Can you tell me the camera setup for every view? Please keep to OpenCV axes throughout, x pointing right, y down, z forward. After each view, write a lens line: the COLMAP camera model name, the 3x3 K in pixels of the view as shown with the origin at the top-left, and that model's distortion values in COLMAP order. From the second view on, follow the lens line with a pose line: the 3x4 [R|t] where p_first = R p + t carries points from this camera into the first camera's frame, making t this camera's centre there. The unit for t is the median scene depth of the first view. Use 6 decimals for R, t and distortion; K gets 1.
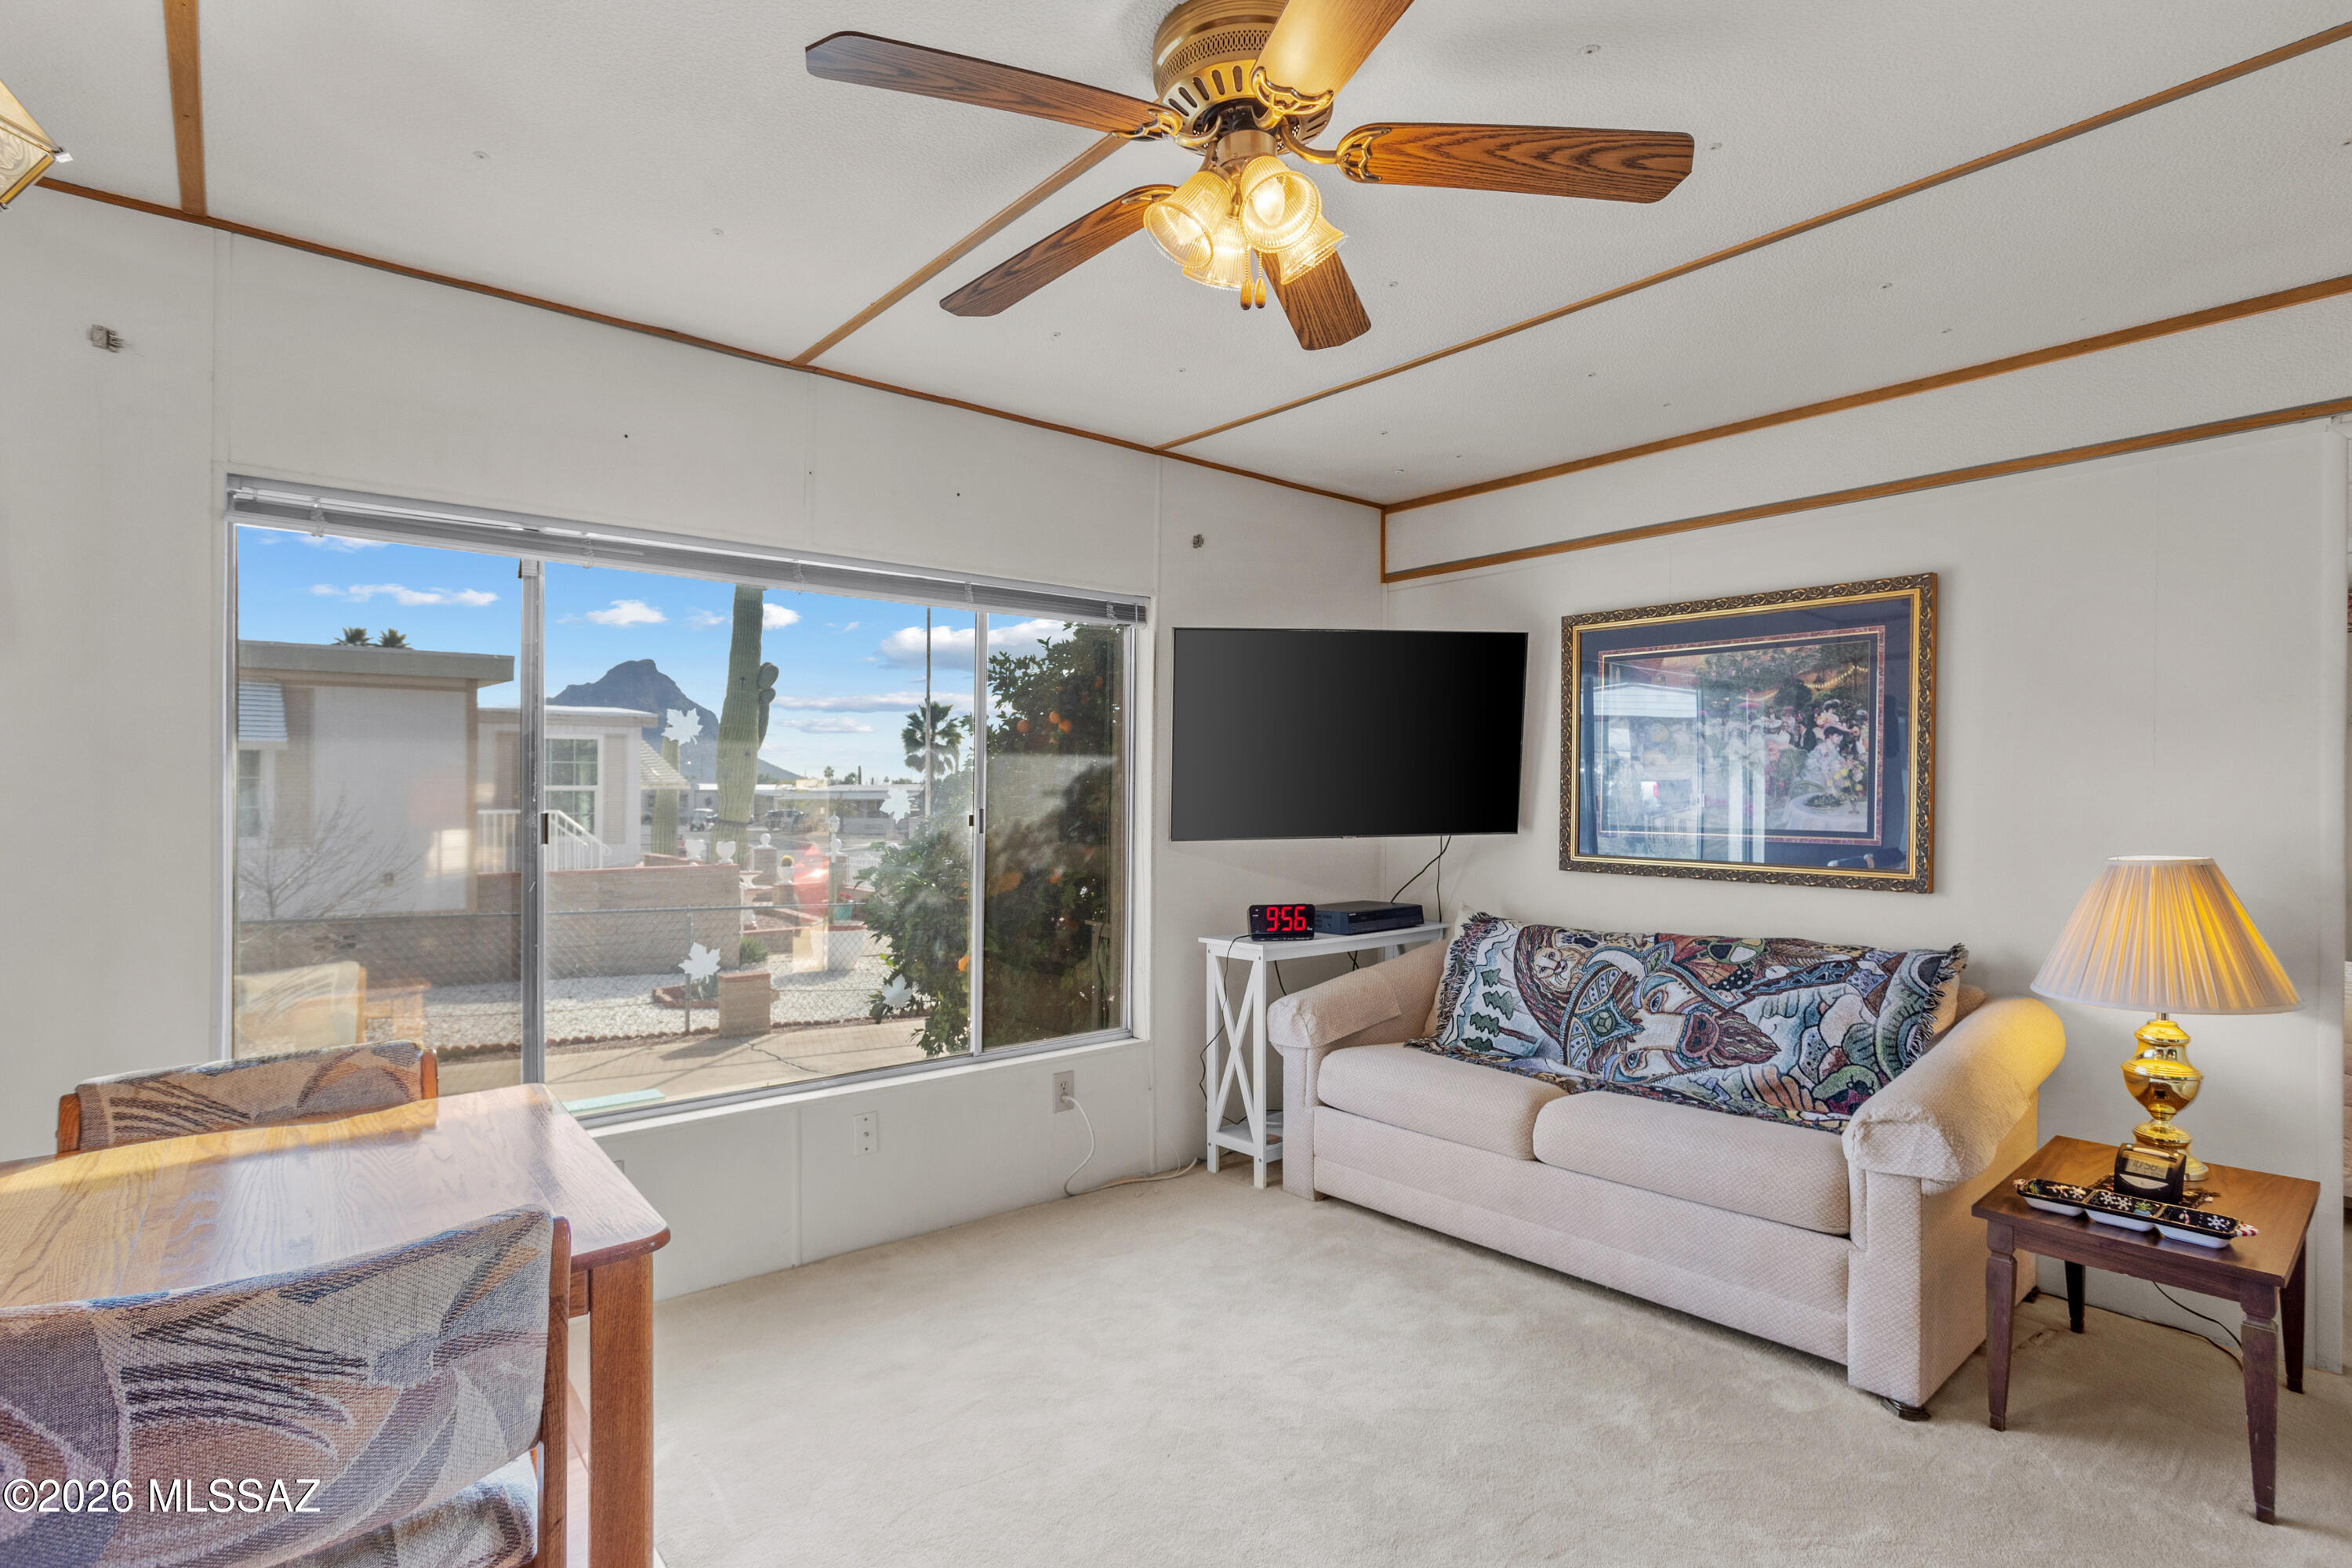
lens RADIAL K [[1165.2, 0, 1176.0], [0, 1165.2, 784.0], [0, 0, 1]] dist [-0.054483, 0.031297]
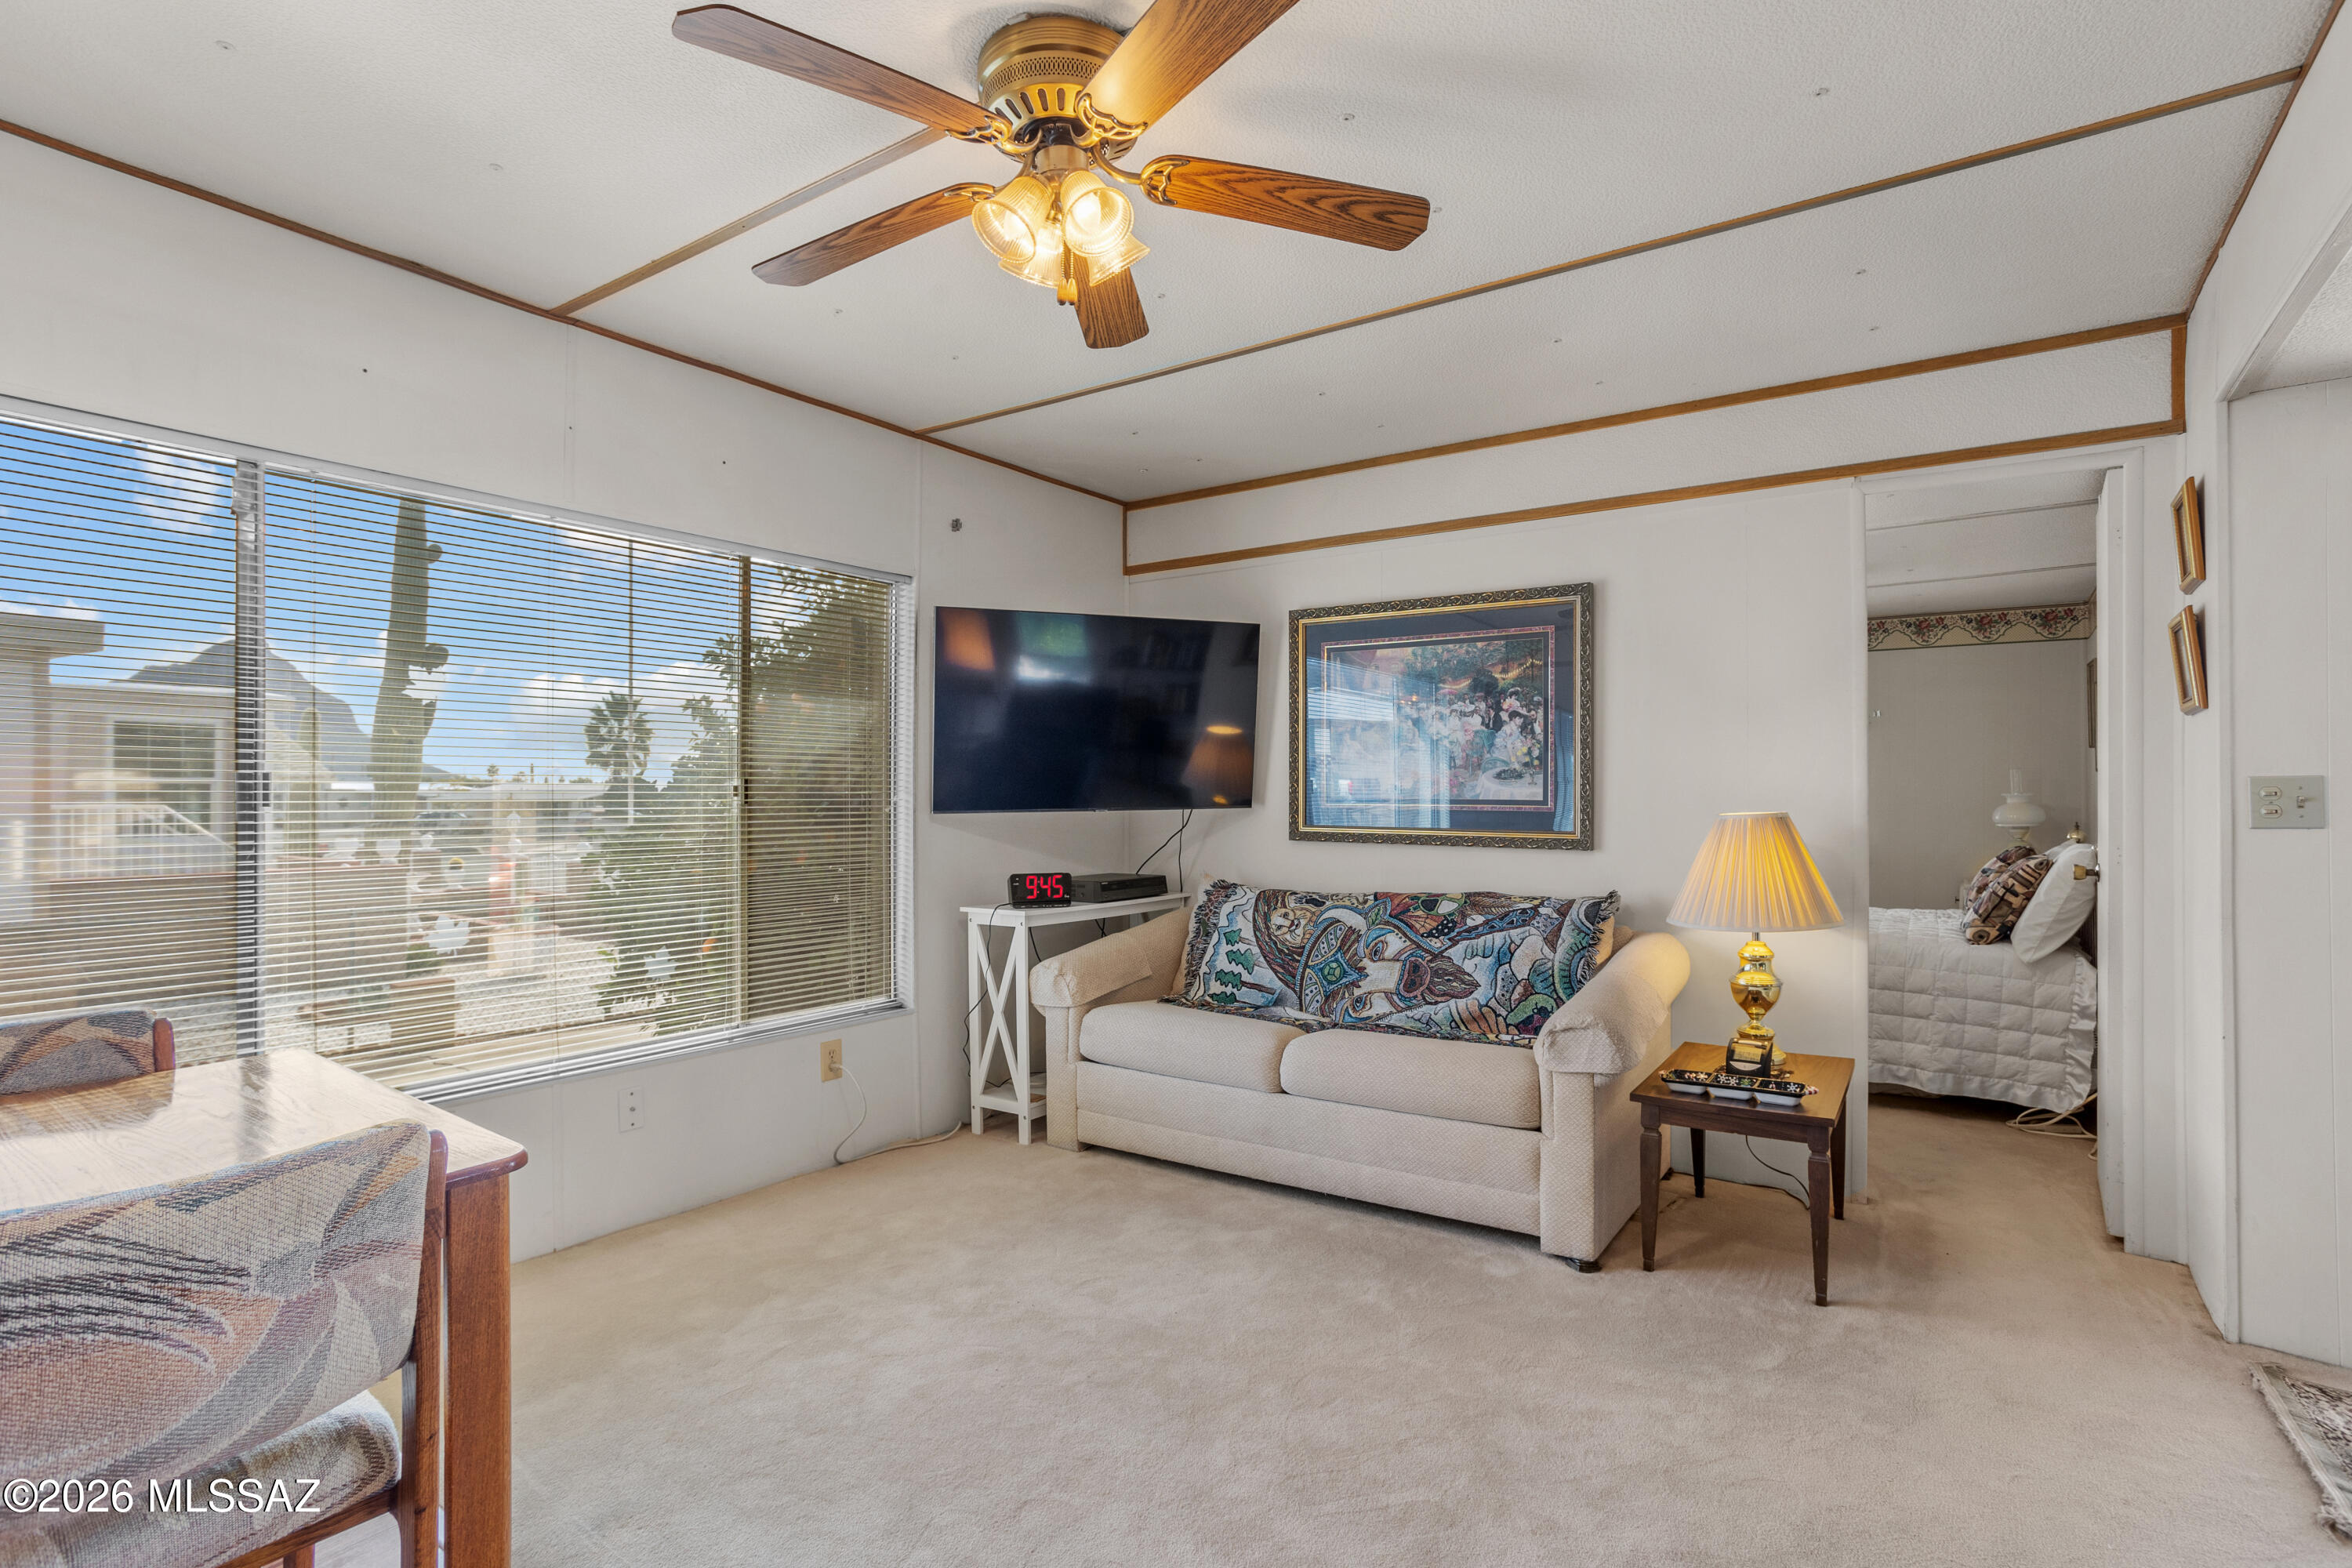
lens RADIAL K [[1206.5, 0, 1176.0], [0, 1206.5, 784.0], [0, 0, 1]] dist [-0.075754, 0.048394]
pose [[0.962638, 0.002007, 0.270783, -0.113177], [0.002869, 0.999841, -0.017611, 0.056506], [-0.270775, 0.017730, 0.962479, -0.099395]]
